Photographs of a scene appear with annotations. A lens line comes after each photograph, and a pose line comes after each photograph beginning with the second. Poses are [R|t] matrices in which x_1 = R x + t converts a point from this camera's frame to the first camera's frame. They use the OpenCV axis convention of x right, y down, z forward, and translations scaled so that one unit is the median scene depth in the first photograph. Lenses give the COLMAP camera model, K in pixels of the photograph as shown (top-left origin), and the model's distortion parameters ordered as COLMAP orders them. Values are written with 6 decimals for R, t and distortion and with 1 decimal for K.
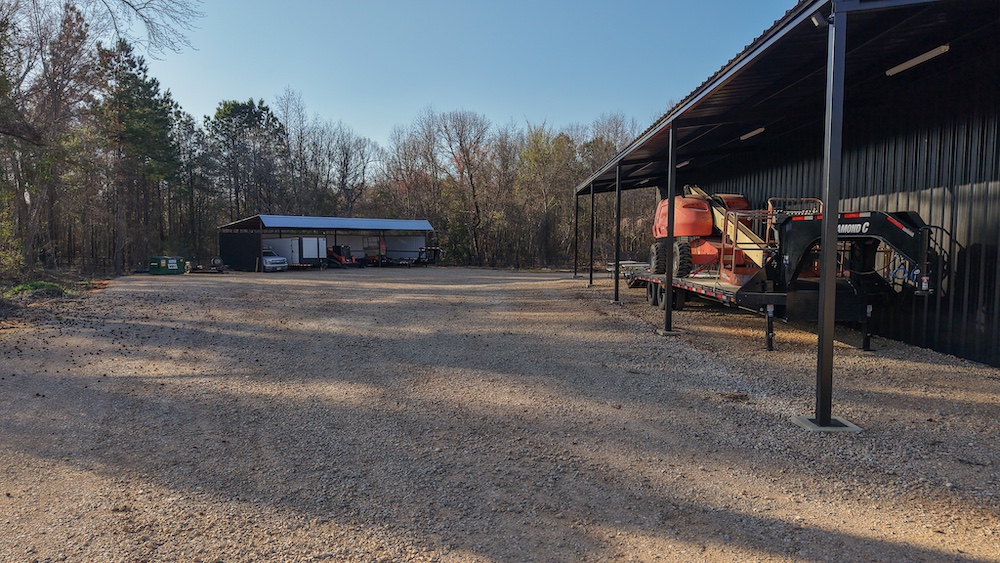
lens RADIAL K [[674.8, 0, 493.8], [0, 674.8, 282.8], [0, 0, 1]] dist [0.002208, -0.002908]
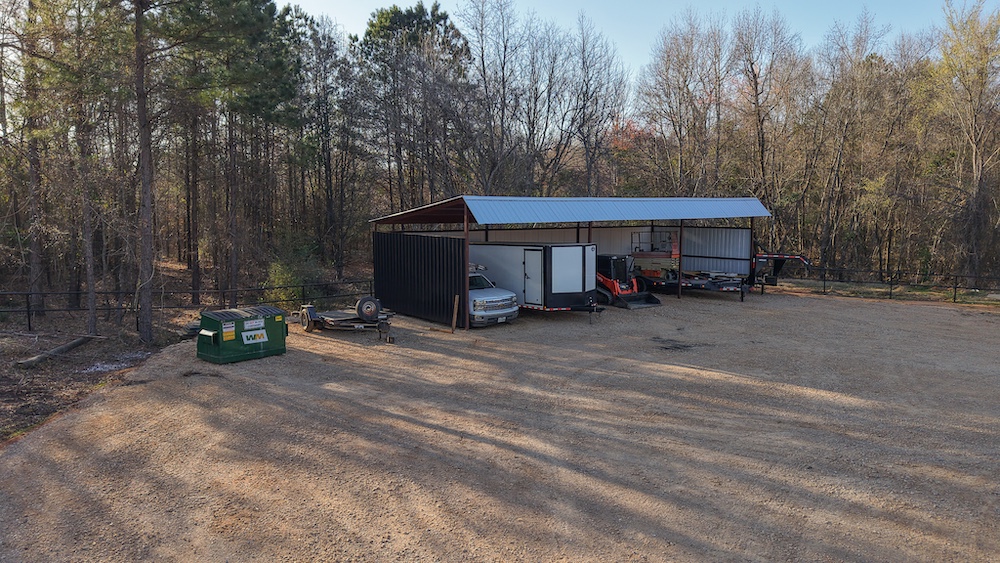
lens RADIAL K [[674.8, 0, 493.8], [0, 674.8, 282.8], [0, 0, 1]] dist [0.002208, -0.002908]
pose [[0.978776, 0.021186, -0.203836, -0.231480], [-0.011855, 0.998830, 0.046887, -0.063119], [0.204591, -0.043475, 0.977882, 0.567245]]
